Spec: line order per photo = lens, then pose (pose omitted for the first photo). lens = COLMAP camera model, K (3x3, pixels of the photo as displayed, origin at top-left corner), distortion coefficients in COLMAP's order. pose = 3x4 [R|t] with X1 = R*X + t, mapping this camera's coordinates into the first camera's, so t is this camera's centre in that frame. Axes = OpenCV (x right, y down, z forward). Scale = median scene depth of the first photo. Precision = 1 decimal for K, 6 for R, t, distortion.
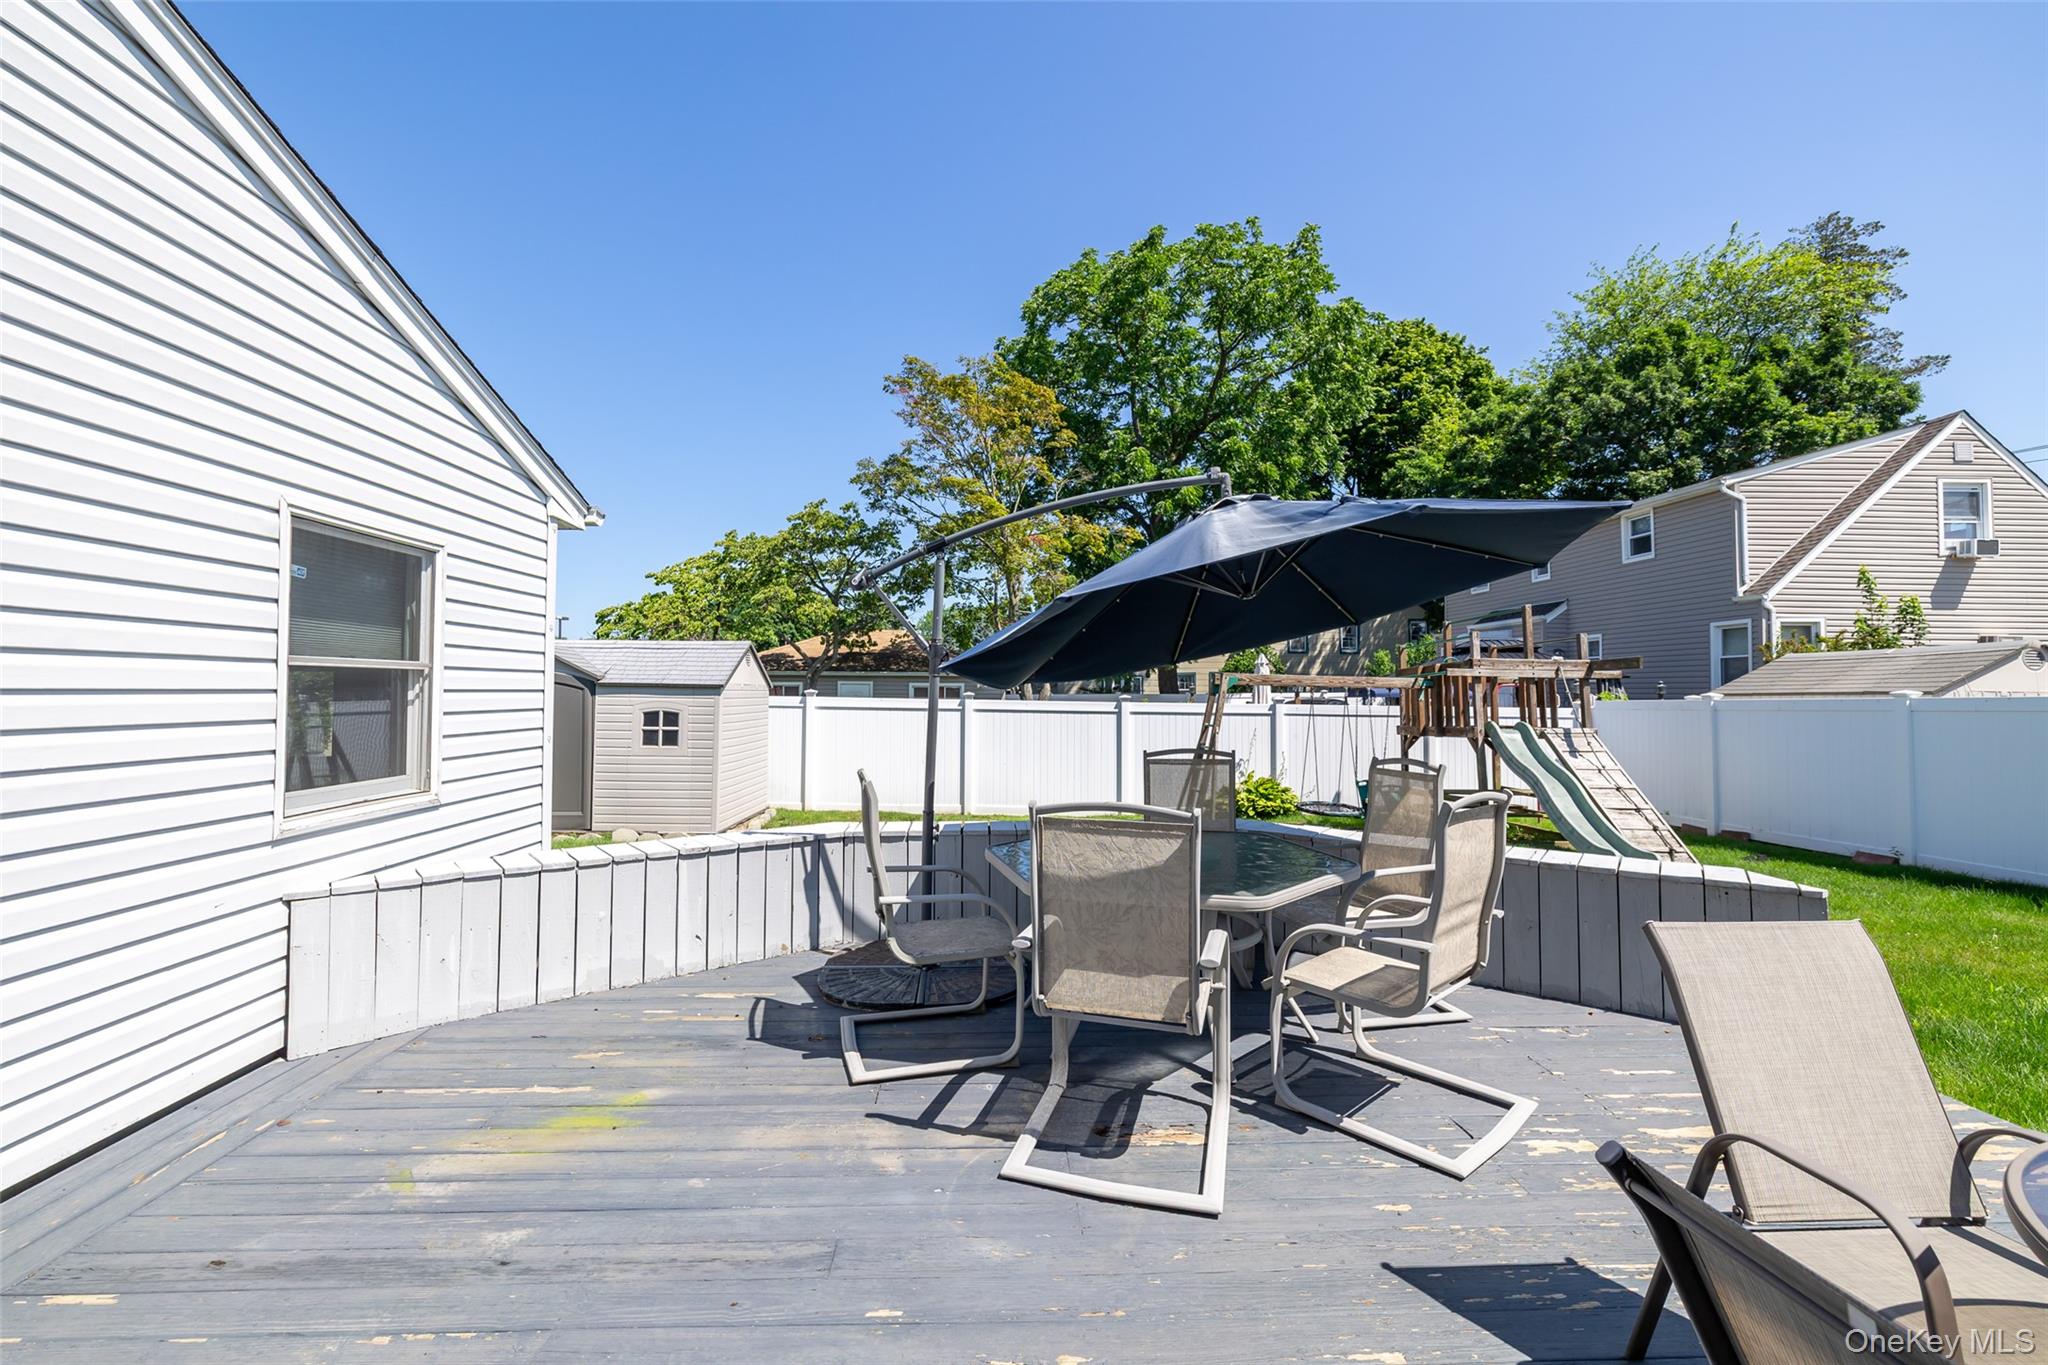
lens RADIAL K [[869.2, 0, 1014.2], [0, 869.2, 673.7], [0, 0, 1]] dist [0.000052, -0.000230]
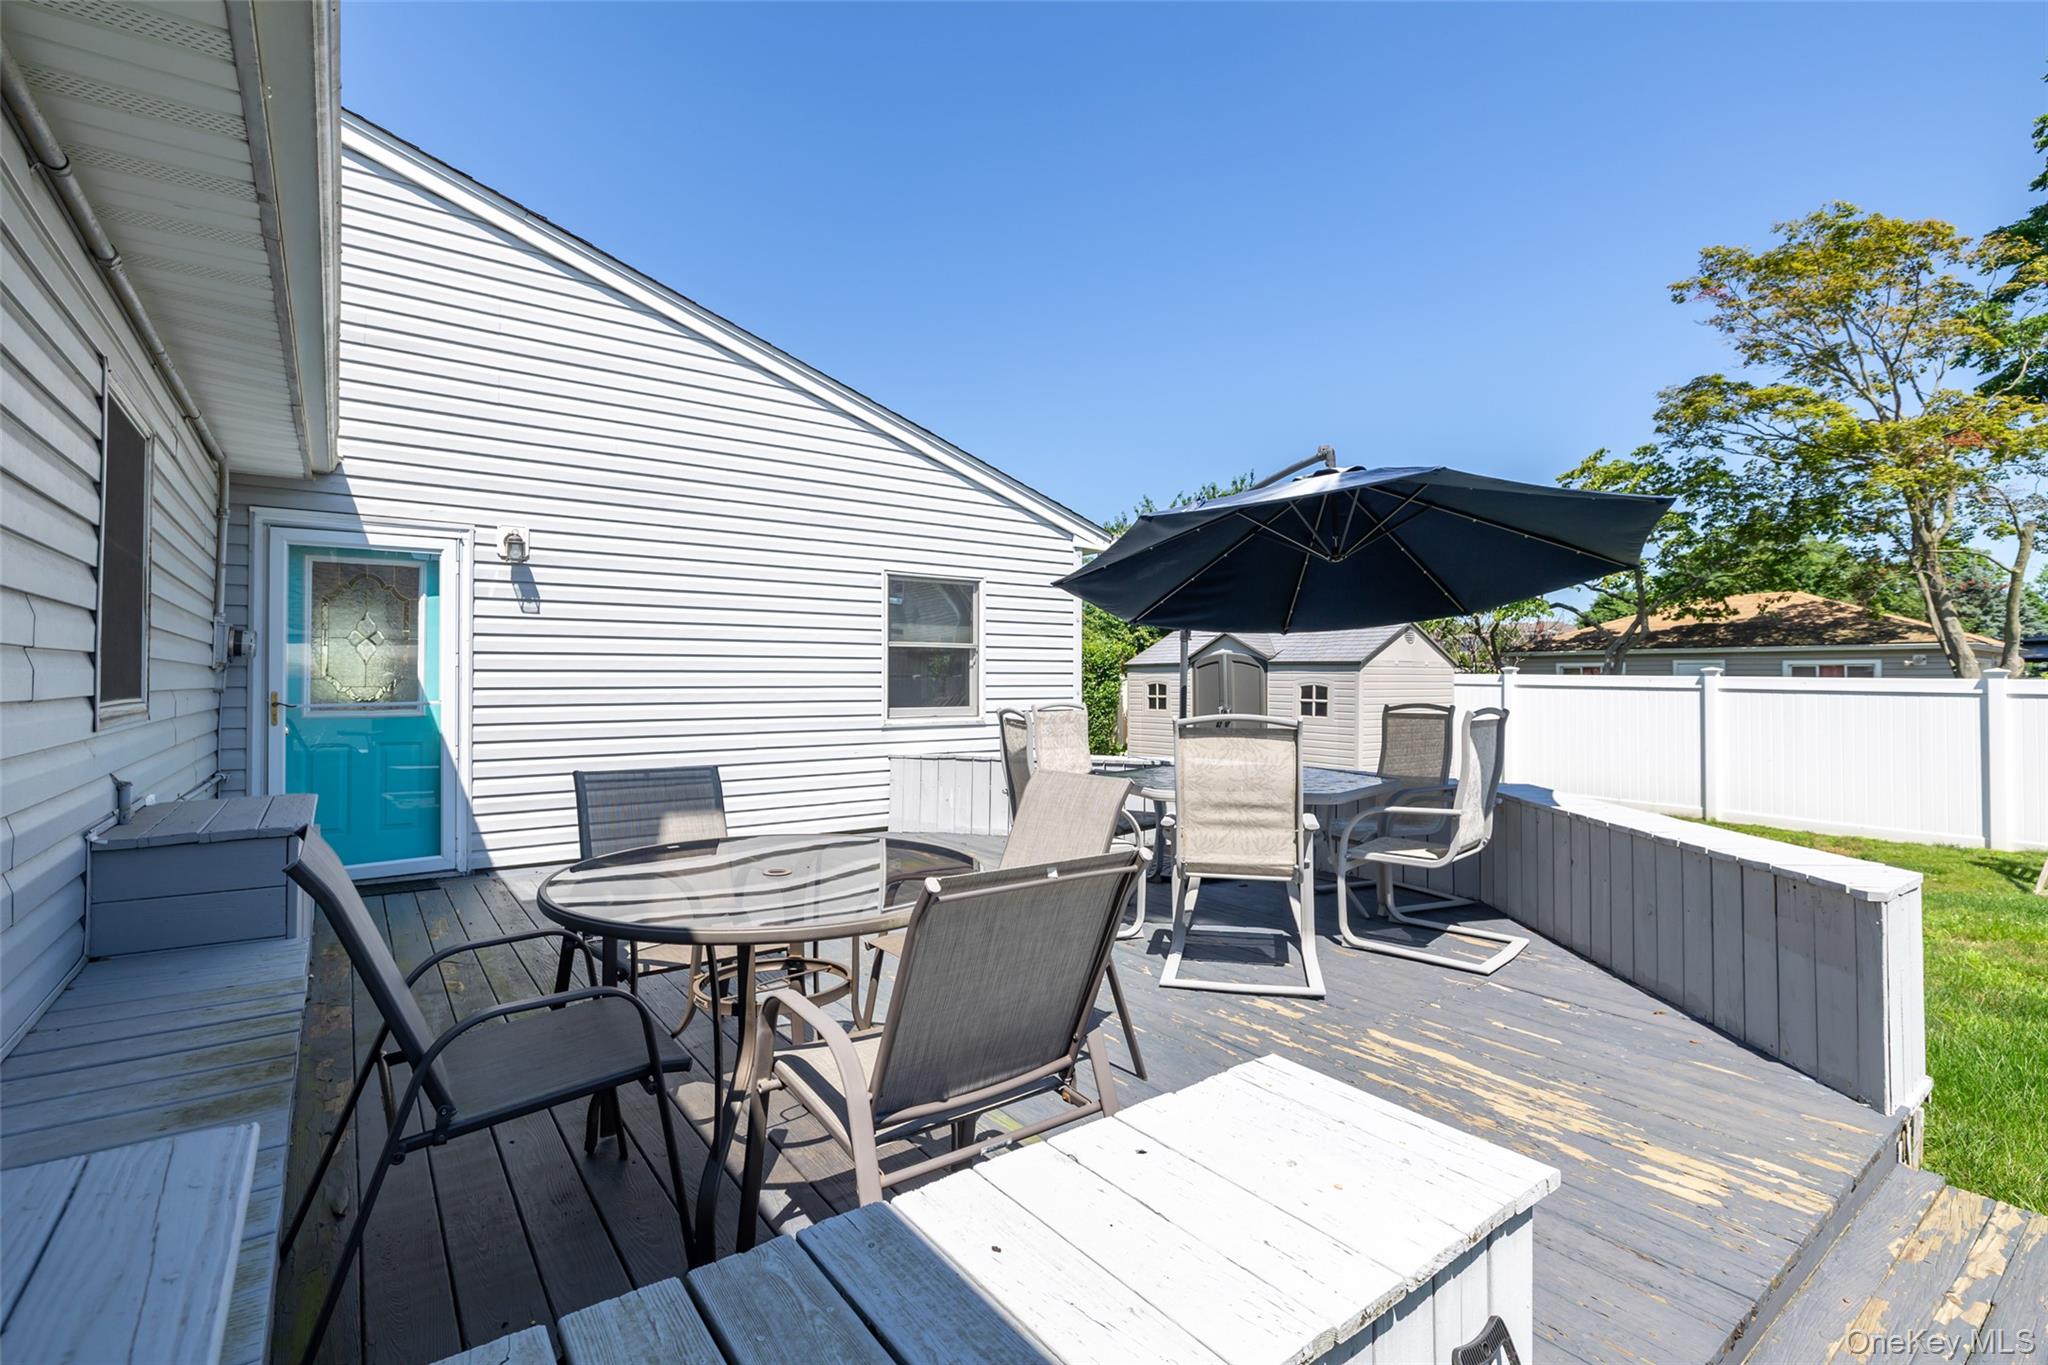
lens RADIAL K [[931.6, 0, 1018.7], [0, 931.6, 662.5], [0, 0, 1]] dist [-0.004041, -0.000626]
pose [[0.563994, -0.018705, -0.825567, 0.365382], [0.018074, 0.999784, -0.010305, 0.017856], [0.825581, -0.009109, 0.564210, -0.003447]]
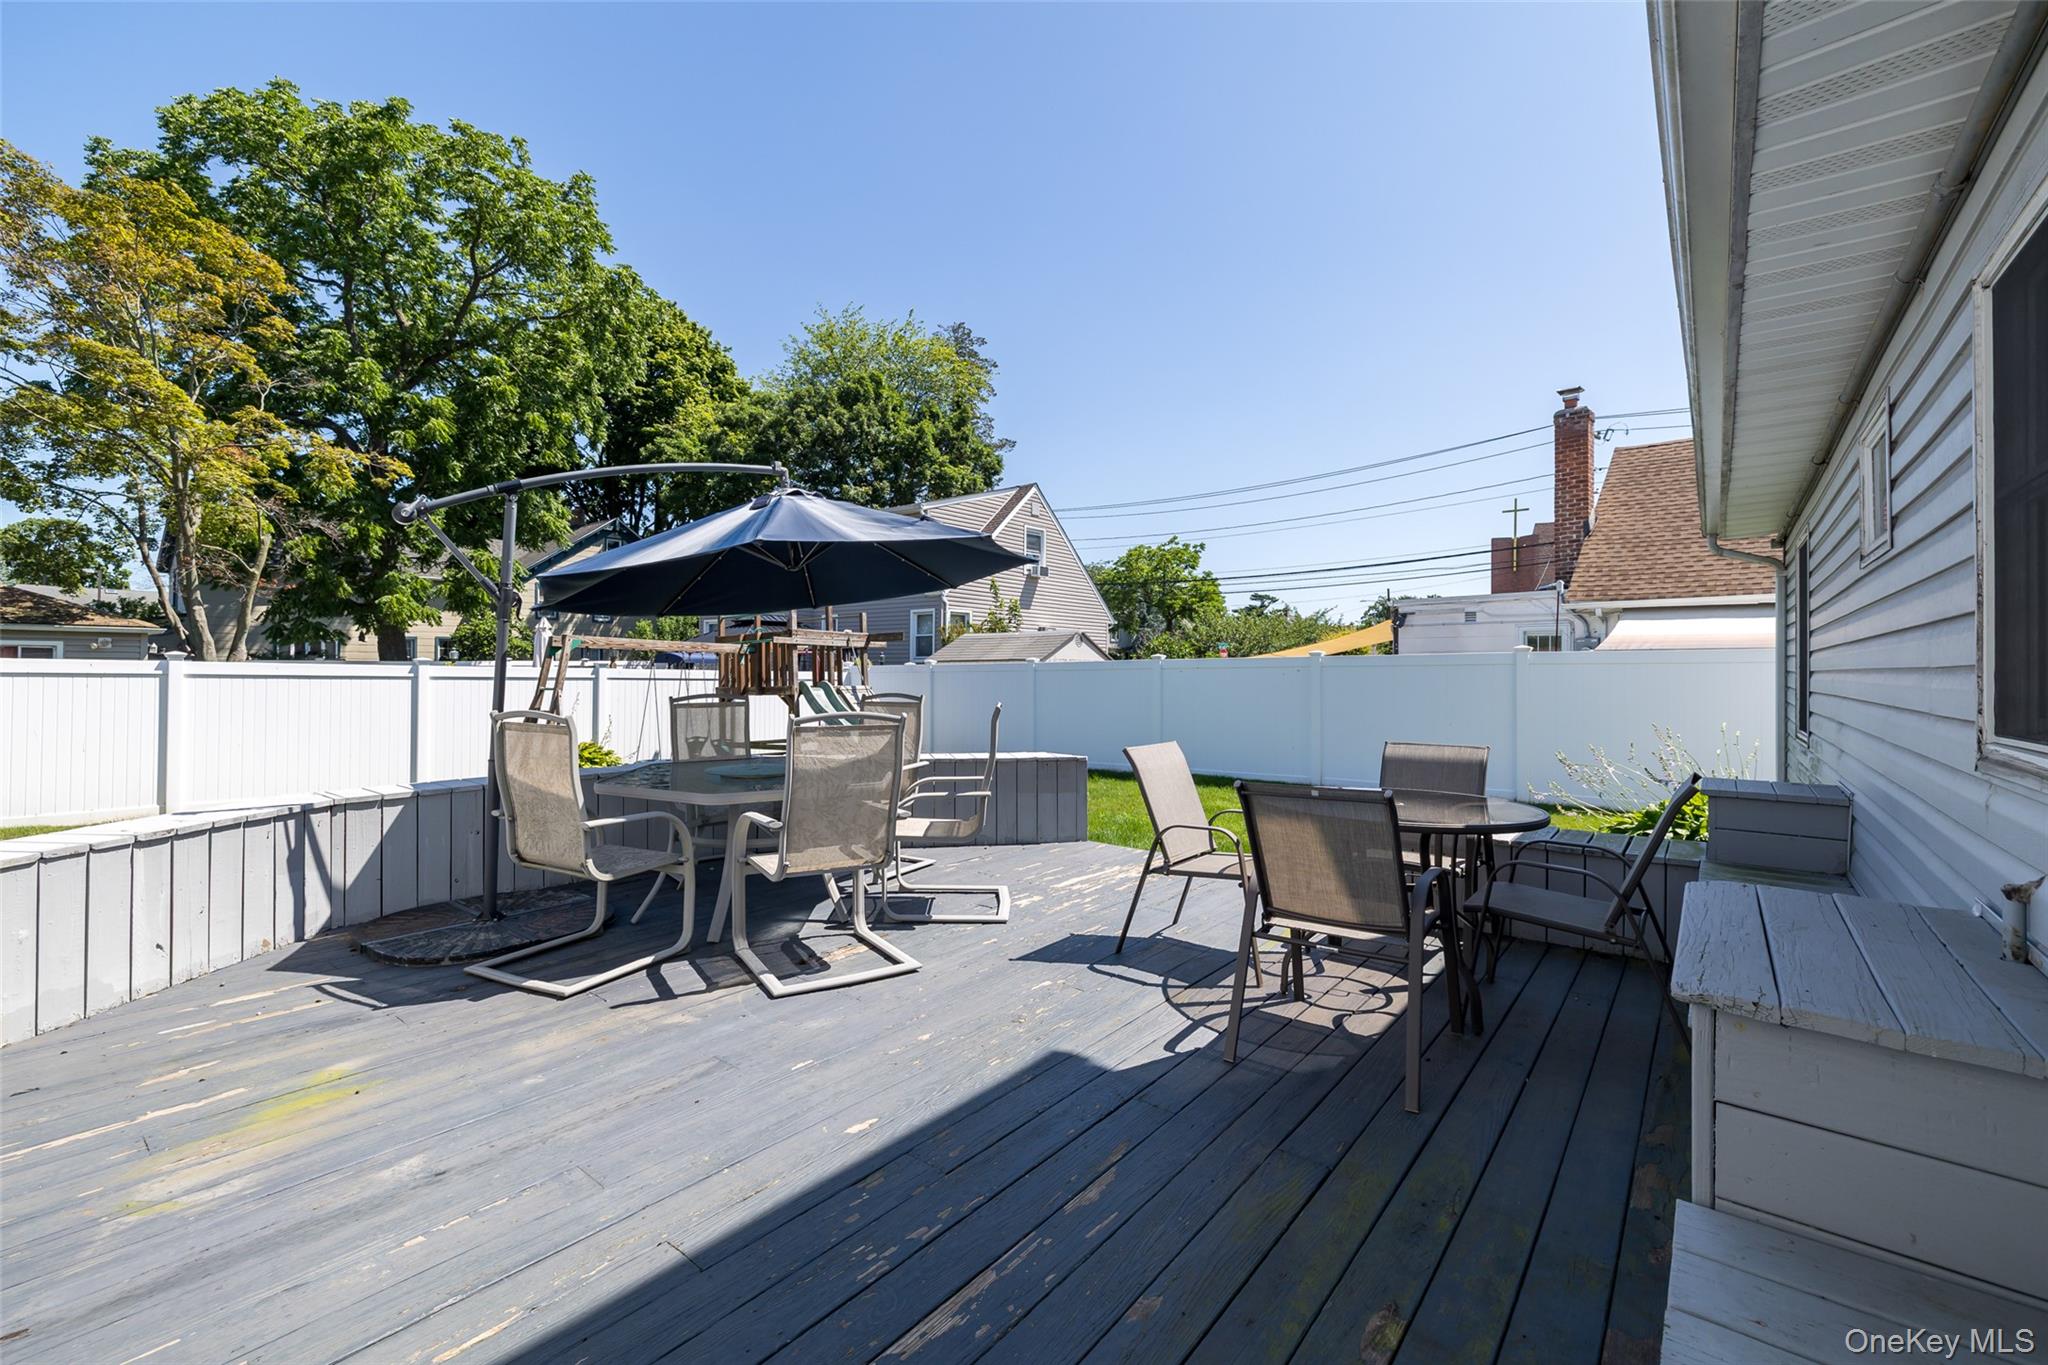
lens RADIAL K [[869.2, 0, 1027.1], [0, 869.2, 672.7], [0, 0, 1]] dist [0.000052, -0.000230]
pose [[0.650296, -0.002147, 0.759678, -0.175690], [-0.021664, 0.999537, 0.021370, 0.010396], [-0.759372, -0.030354, 0.649948, -0.032320]]
